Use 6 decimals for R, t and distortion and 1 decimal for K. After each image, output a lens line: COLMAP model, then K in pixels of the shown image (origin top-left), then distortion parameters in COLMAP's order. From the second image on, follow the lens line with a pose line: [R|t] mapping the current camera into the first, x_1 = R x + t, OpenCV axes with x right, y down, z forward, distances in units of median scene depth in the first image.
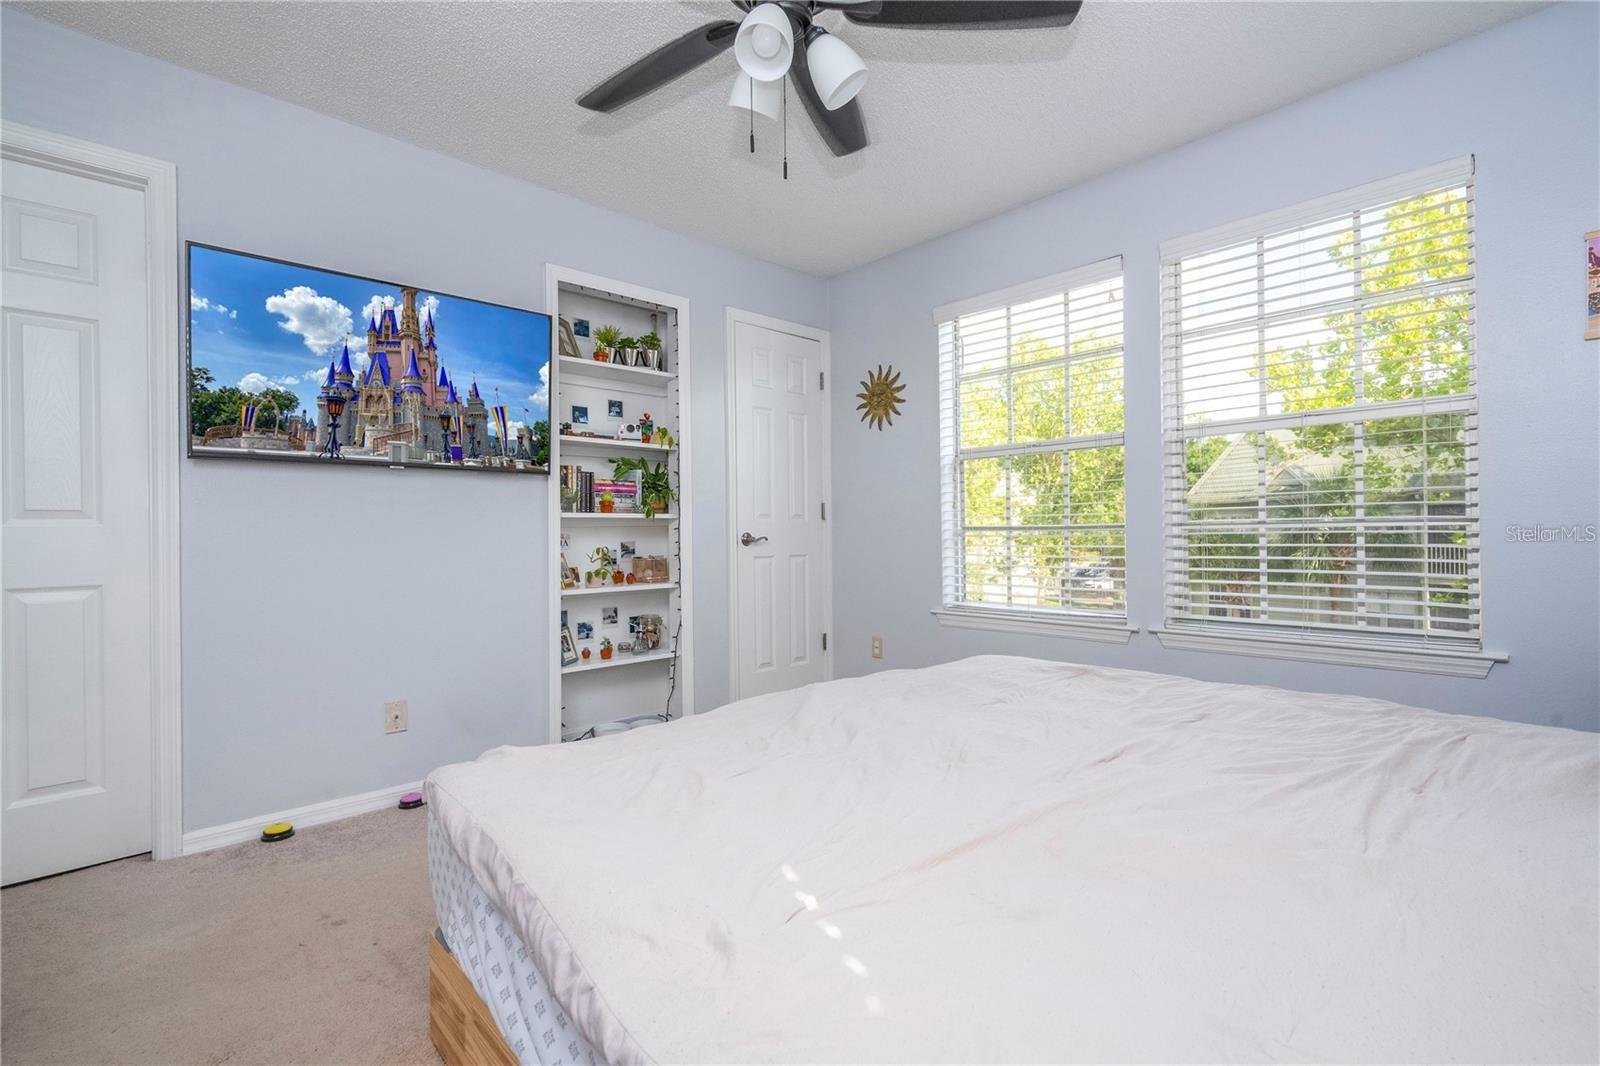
lens RADIAL K [[722.9, 0, 799.5], [0, 722.9, 532.0], [0, 0, 1]] dist [0.005039, 0.000285]
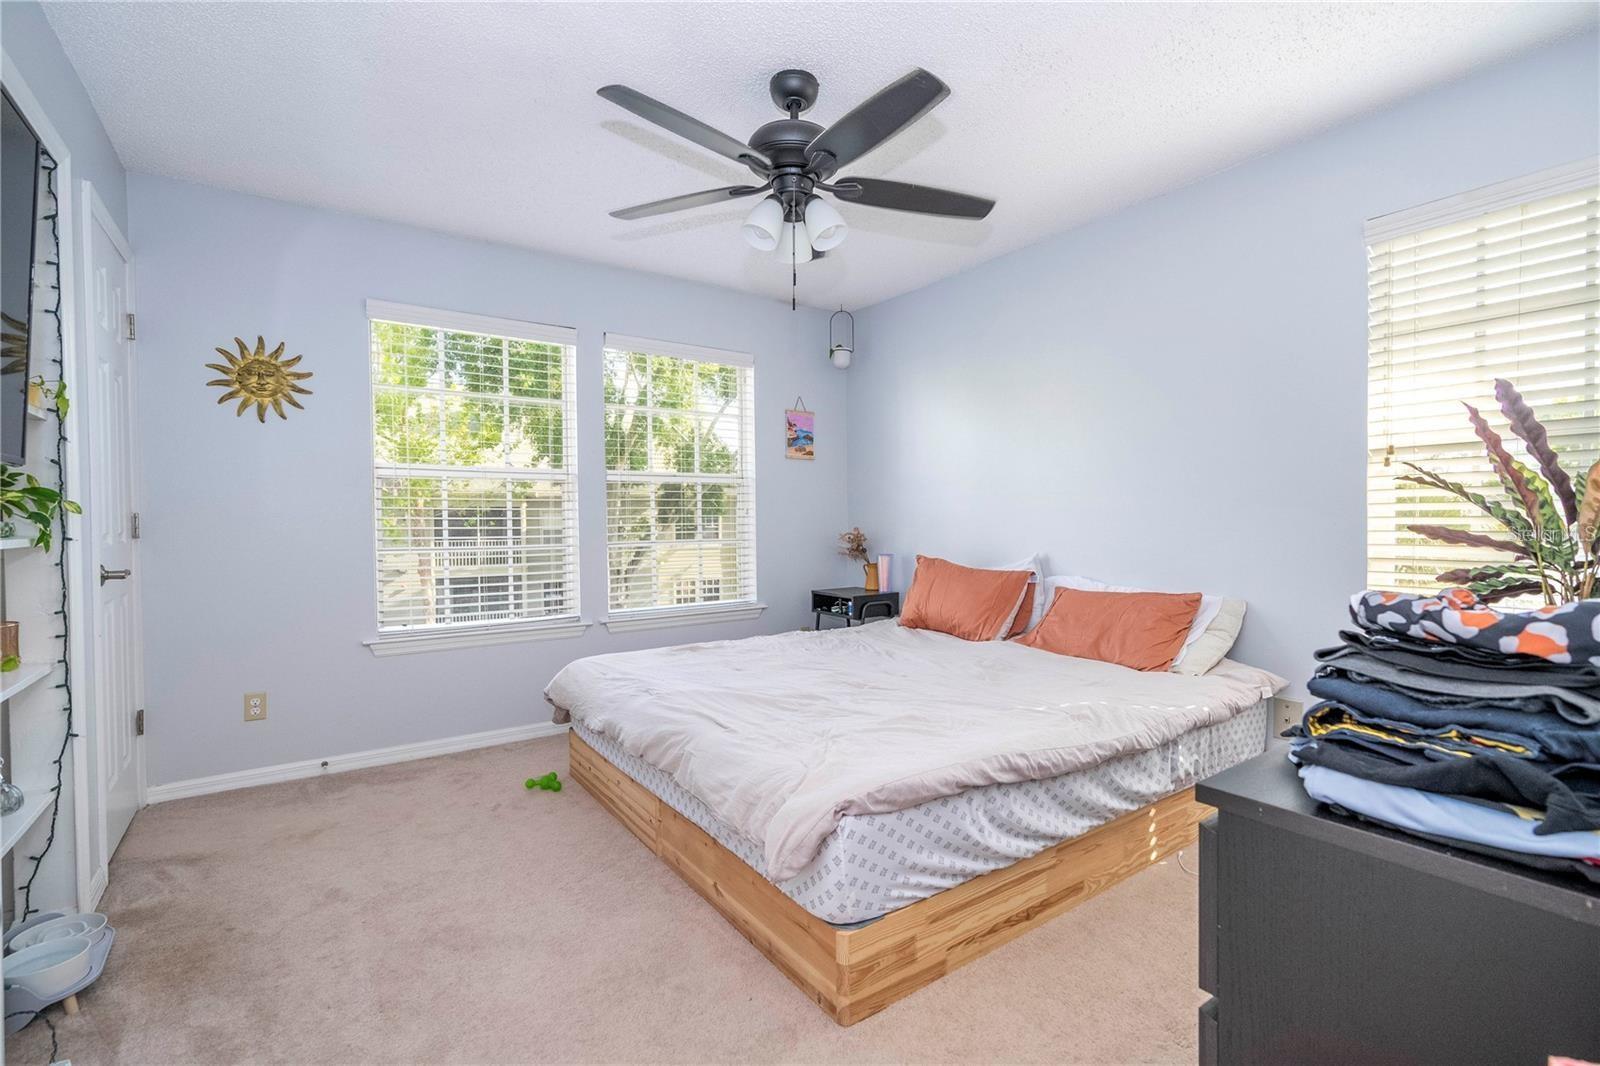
lens RADIAL K [[722.9, 0, 801.2], [0, 722.9, 535.4], [0, 0, 1]] dist [0.005039, 0.000285]
pose [[0.137884, 0.000113, 0.990448, -0.570407], [0.003066, 0.999995, -0.000541, -0.018185], [-0.990444, 0.003112, 0.137883, 0.328502]]
